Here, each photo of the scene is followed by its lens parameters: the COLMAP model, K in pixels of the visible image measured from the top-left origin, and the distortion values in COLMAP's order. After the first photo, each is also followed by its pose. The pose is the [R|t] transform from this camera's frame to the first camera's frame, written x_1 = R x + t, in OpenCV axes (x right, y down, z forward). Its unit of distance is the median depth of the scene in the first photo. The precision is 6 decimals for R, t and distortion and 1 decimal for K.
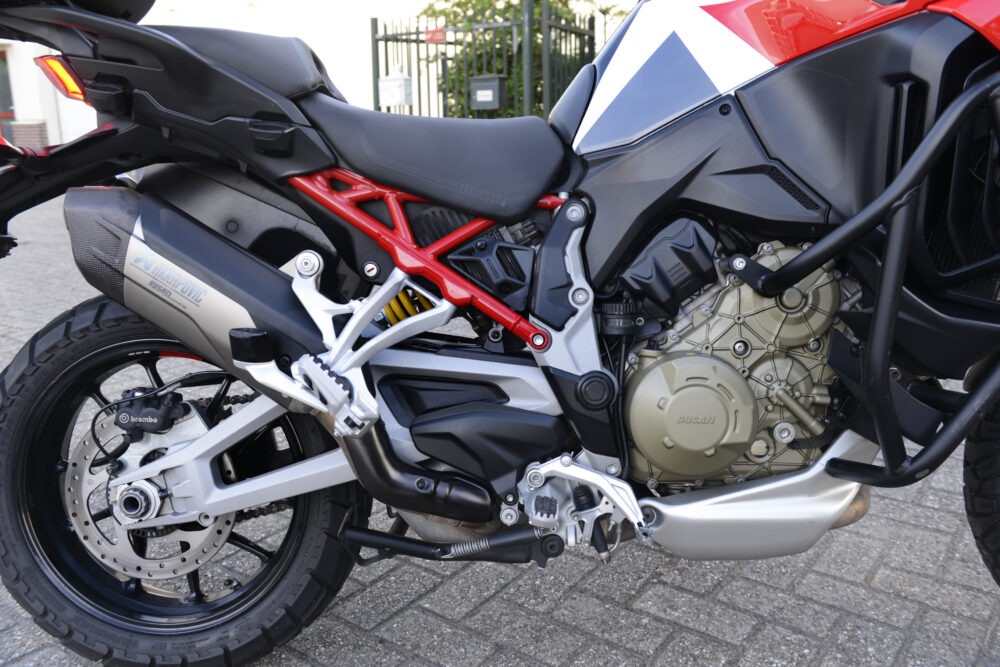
lens RADIAL K [[867.2, 0, 500.8], [0, 867.2, 335.1], [0, 0, 1]] dist [-0.011337, -0.000056]
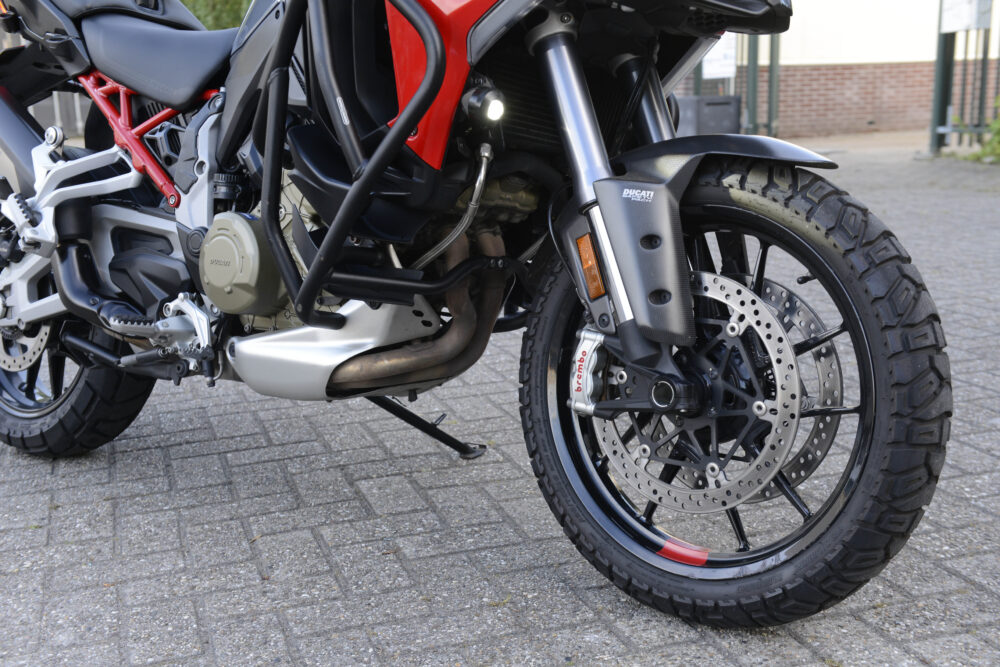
lens RADIAL K [[1322.7, 0, 499.7], [0, 1322.7, 333.0], [0, 0, 1]] dist [0.003802, 0.000000]
pose [[0.828526, 0.104566, -0.550101, 1.521633], [-0.125176, 0.992135, 0.000057, 0.138830], [0.545780, 0.068812, 0.835098, -0.362496]]
